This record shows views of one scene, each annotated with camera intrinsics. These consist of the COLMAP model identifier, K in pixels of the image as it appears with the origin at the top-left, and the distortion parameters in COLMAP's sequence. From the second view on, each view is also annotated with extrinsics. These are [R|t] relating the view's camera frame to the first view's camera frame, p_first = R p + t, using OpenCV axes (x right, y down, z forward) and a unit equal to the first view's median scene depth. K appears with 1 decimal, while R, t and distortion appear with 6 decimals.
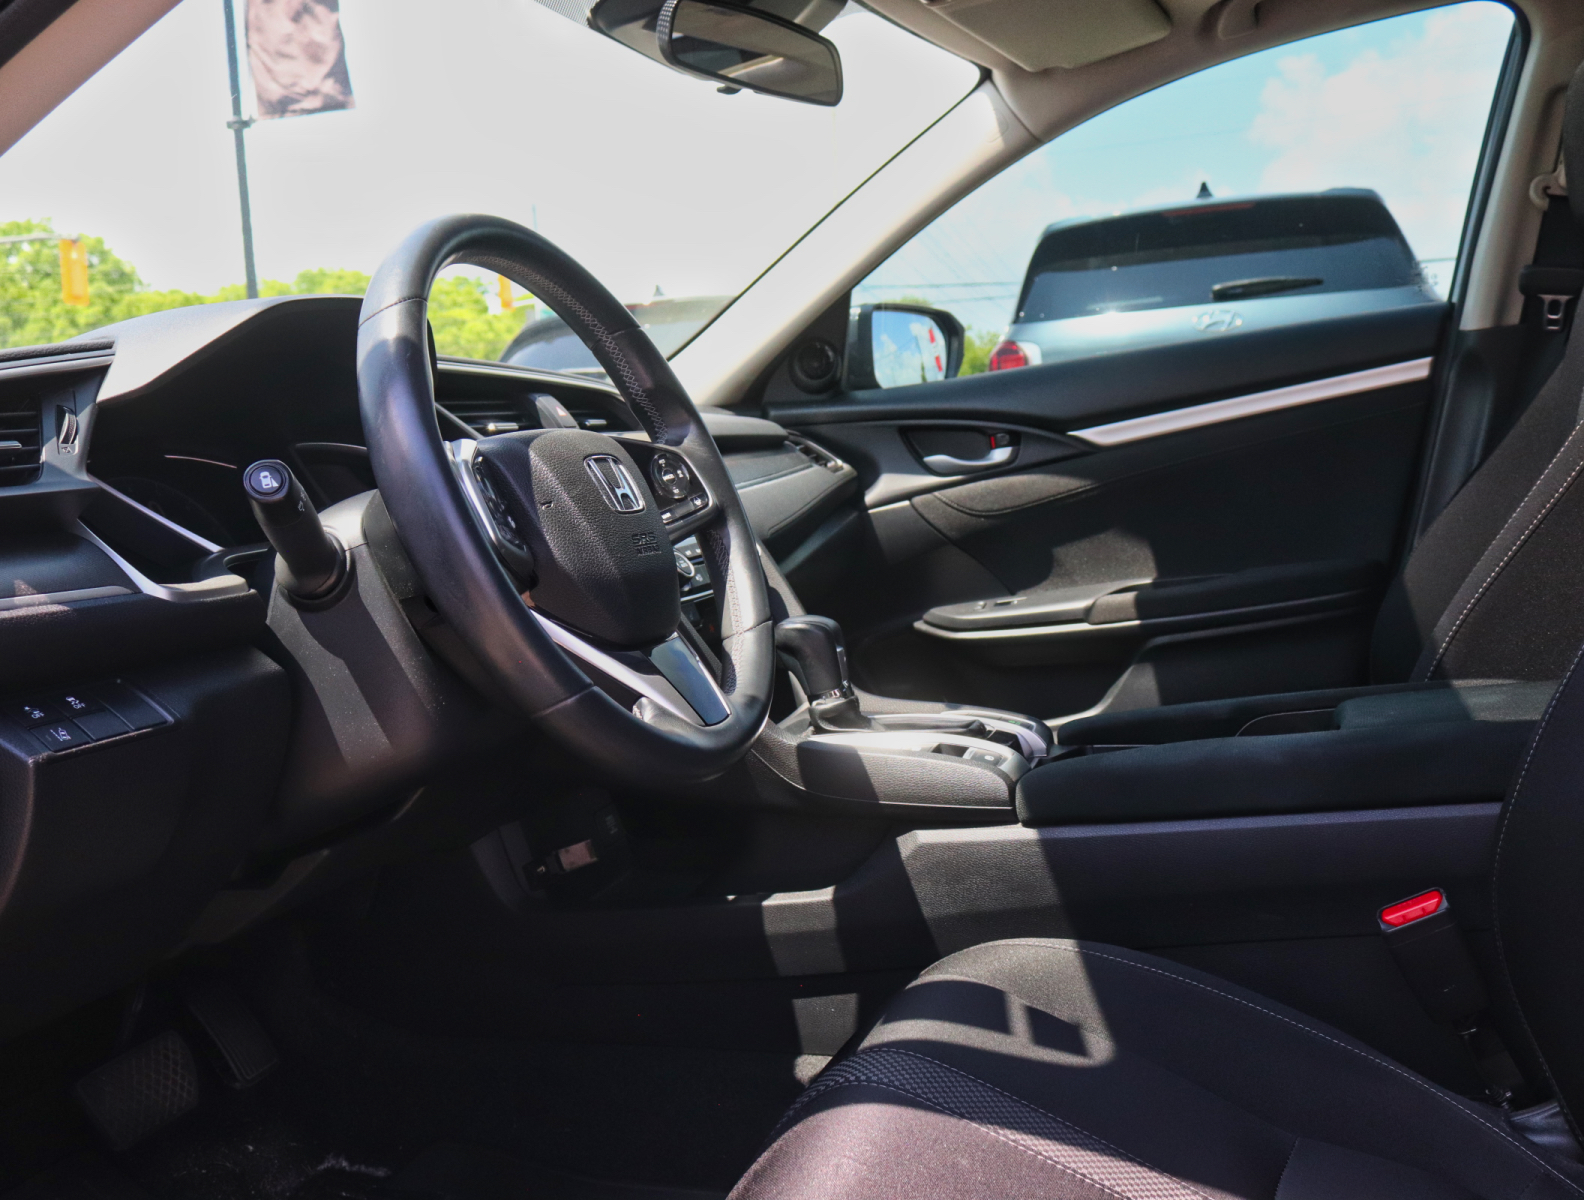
lens RADIAL K [[1502.8, 0, 790.7], [0, 1502.8, 569.6], [0, 0, 1]] dist [-0.154674, 0.129554]
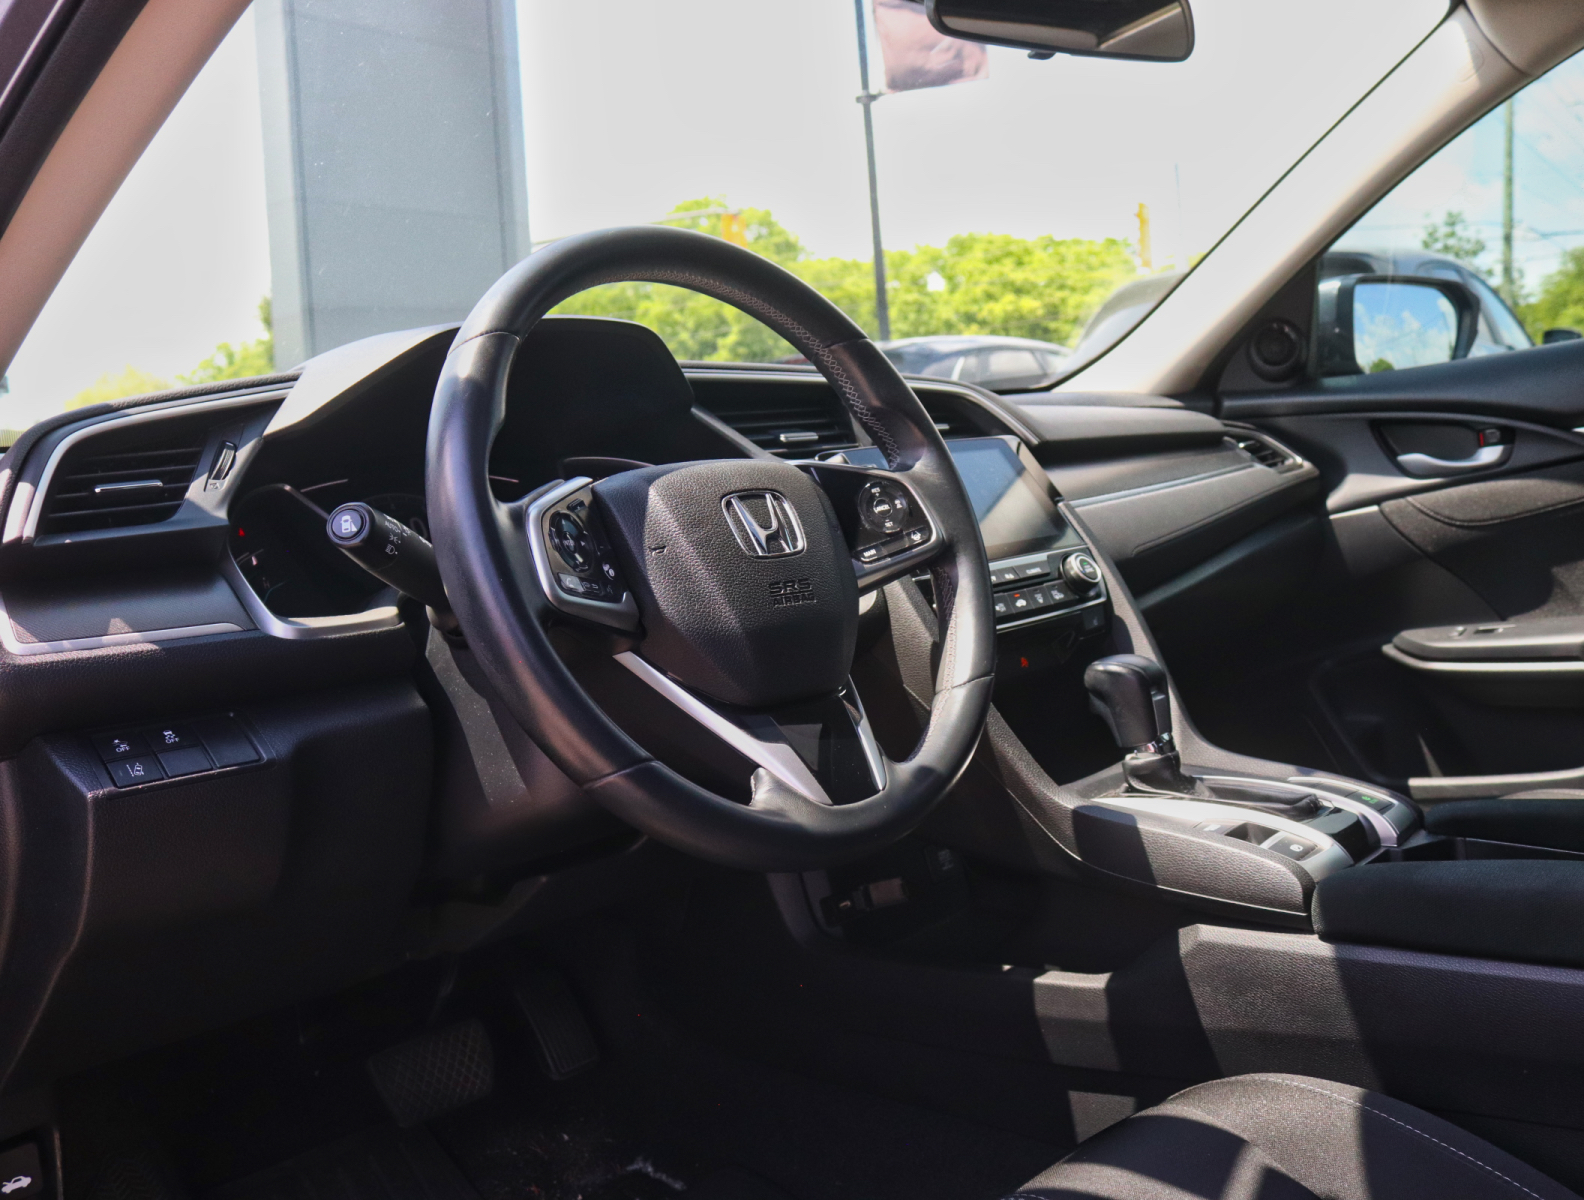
lens RADIAL K [[1502.8, 0, 790.7], [0, 1502.8, 569.6], [0, 0, 1]] dist [-0.154674, 0.129554]
pose [[0.907558, 0.040256, -0.417993, 0.208285], [-0.028651, 0.999011, 0.034004, -0.046264], [0.418948, -0.018885, 0.907814, 0.144495]]
